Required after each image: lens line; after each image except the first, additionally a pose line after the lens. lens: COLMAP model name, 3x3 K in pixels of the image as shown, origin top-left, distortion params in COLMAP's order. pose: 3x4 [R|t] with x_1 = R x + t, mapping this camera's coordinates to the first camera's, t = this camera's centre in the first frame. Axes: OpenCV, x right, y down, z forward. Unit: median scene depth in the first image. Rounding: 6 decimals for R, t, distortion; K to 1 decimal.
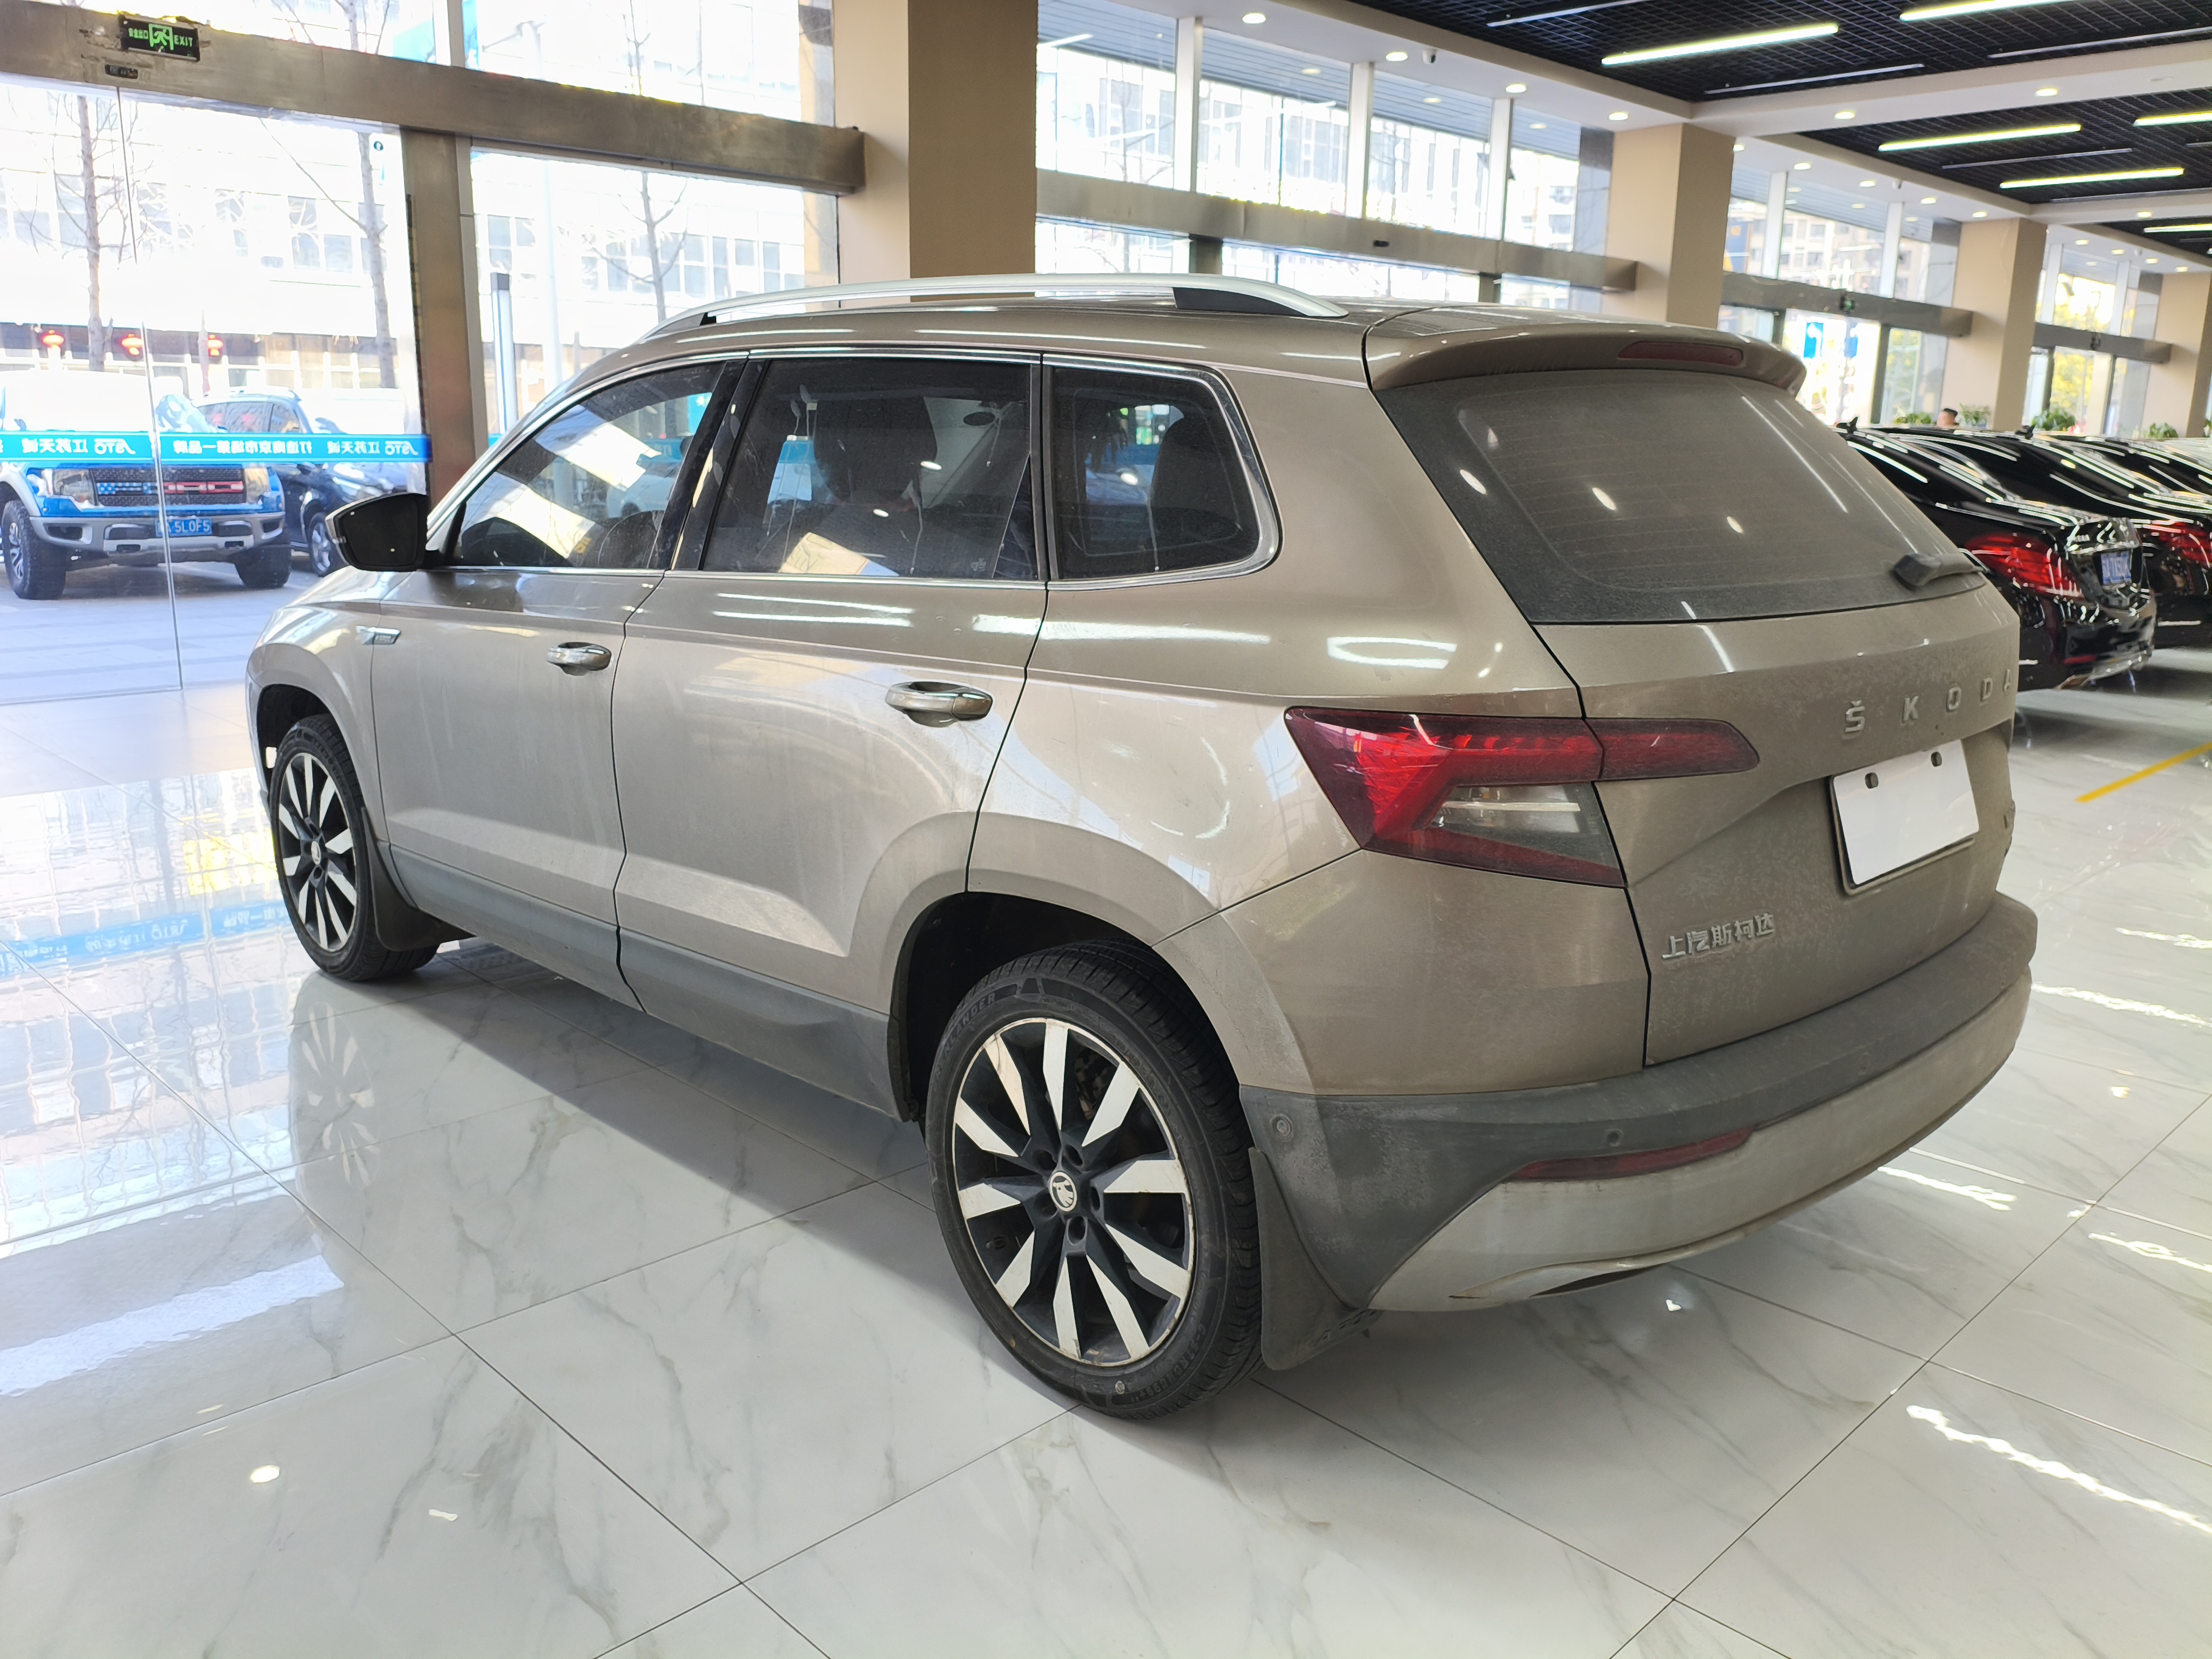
lens RADIAL K [[1709.3, 0, 1106.0], [0, 1709.3, 829.5], [0, 0, 1]] dist [0.010638, -0.003517]
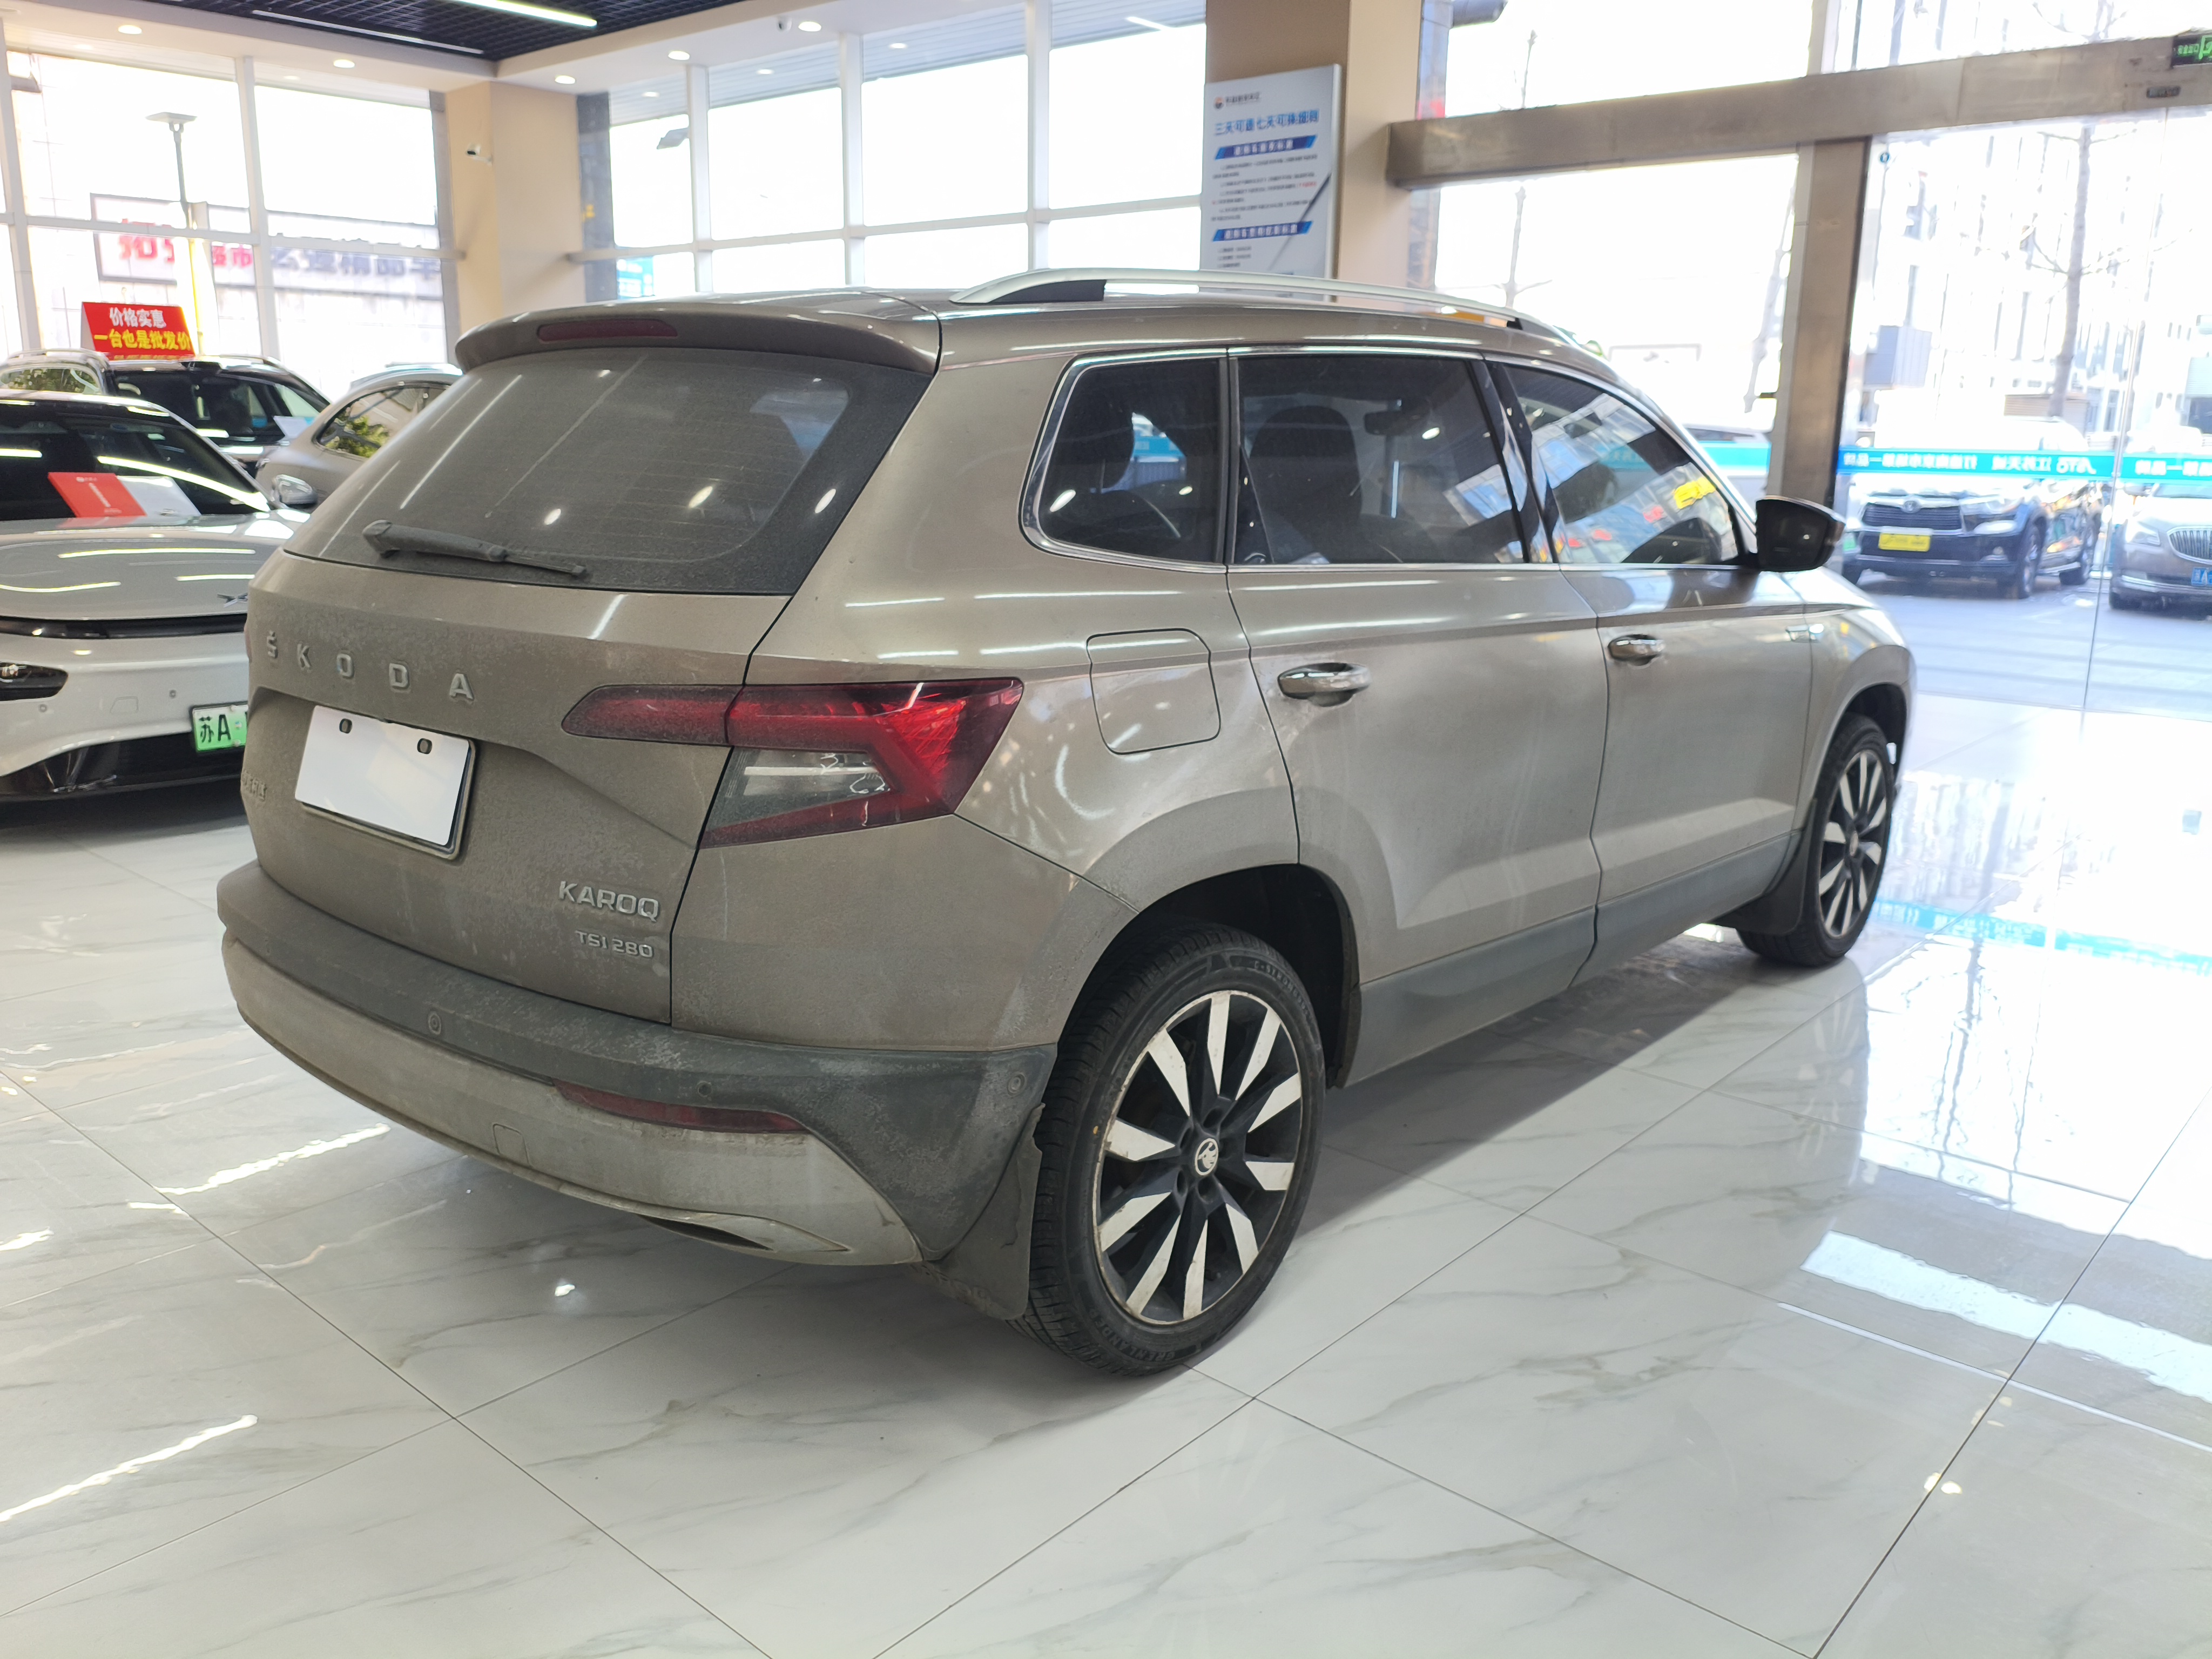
lens RADIAL K [[1723.8, 0, 1106.0], [0, 1723.8, 829.5], [0, 0, 1]] dist [0.021533, -0.048278]
pose [[0.068587, 0.217378, -0.973675, 0.444812], [-0.239163, 0.951097, 0.195490, -0.084202], [0.968554, 0.219459, 0.117221, 0.385944]]
